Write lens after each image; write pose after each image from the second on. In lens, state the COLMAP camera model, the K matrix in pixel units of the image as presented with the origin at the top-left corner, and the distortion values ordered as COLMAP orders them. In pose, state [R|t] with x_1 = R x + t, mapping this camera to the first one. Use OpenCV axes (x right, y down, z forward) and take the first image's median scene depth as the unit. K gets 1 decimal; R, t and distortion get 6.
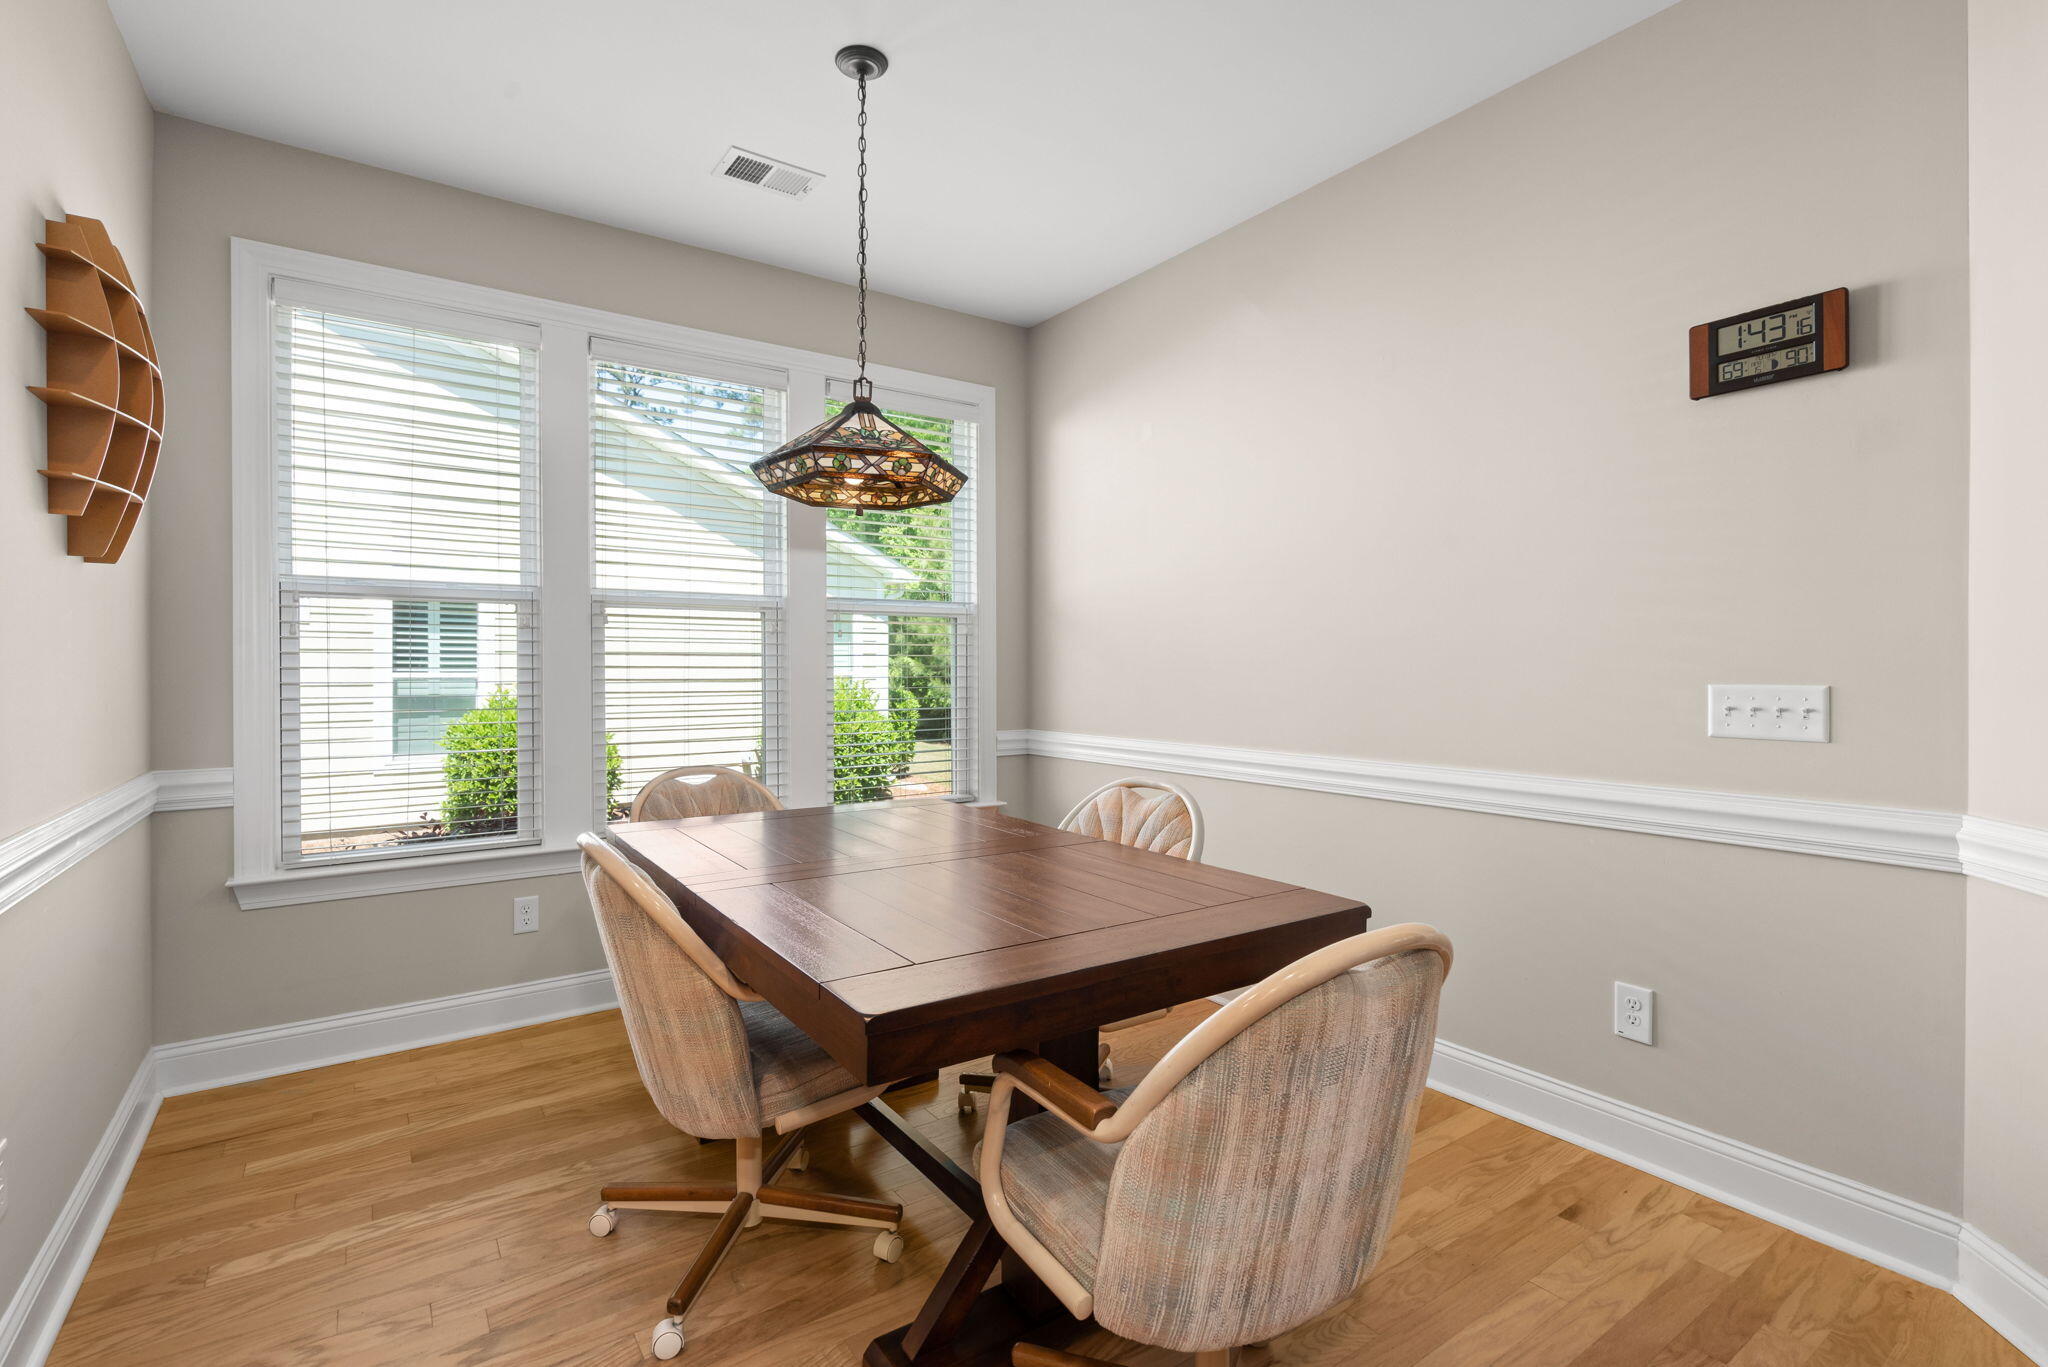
lens RADIAL K [[938.7, 0, 1024.0], [0, 938.7, 683.5], [0, 0, 1]] dist [0.002552, 0.000307]
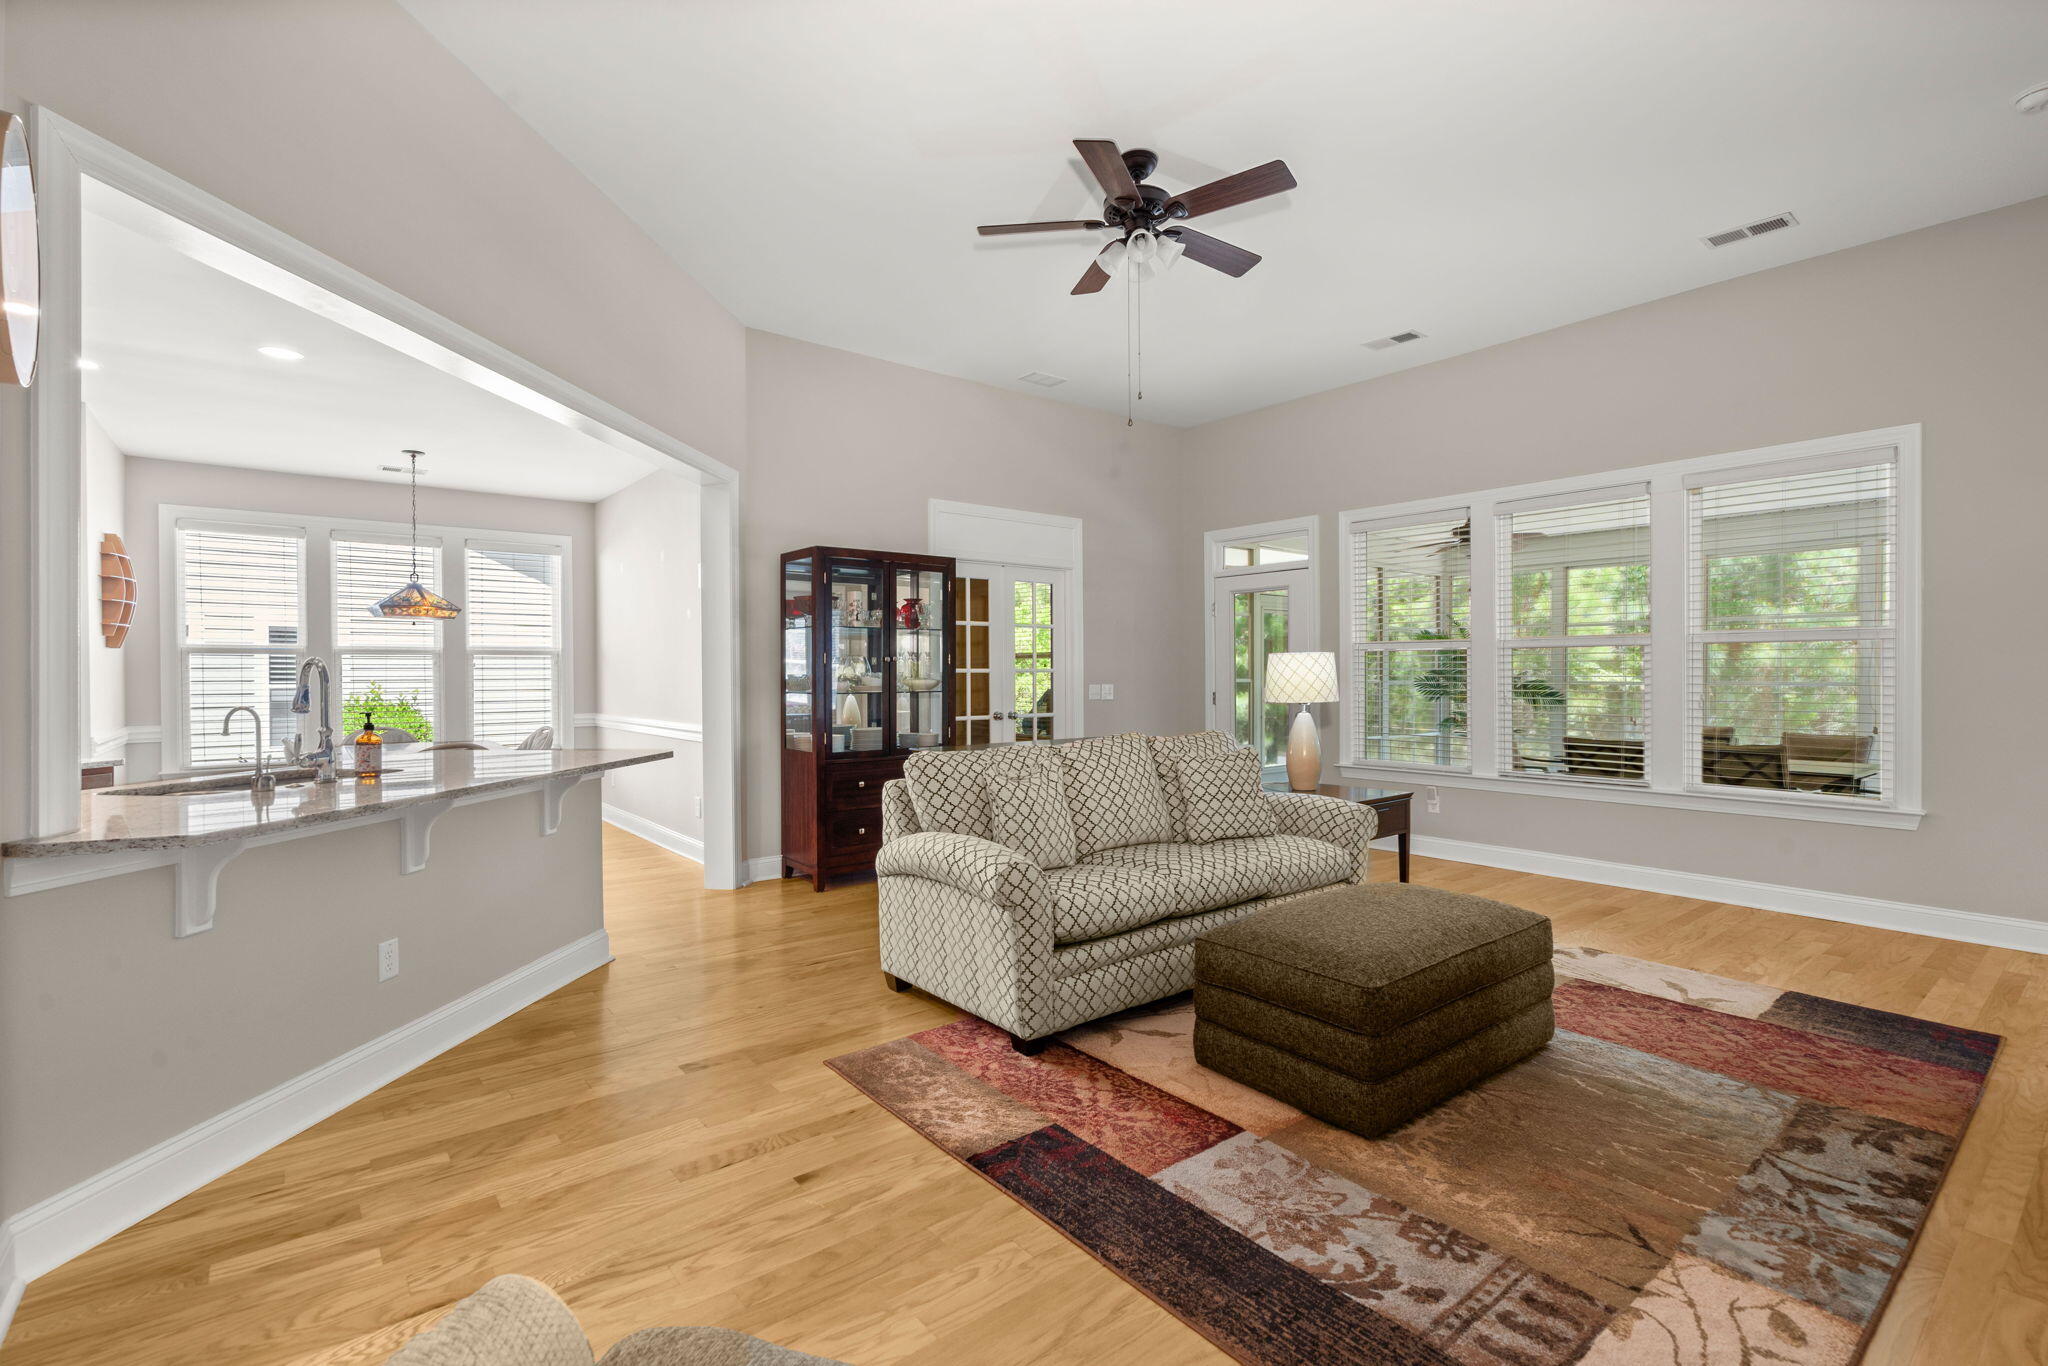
lens RADIAL K [[924.8, 0, 1024.0], [0, 924.8, 683.0], [0, 0, 1]] dist [0.002239, 0.000119]
pose [[0.997452, -0.008130, 0.070874, 1.161909], [0.008996, 0.999889, -0.011909, 0.026613], [-0.070770, 0.012516, 0.997414, -1.475872]]
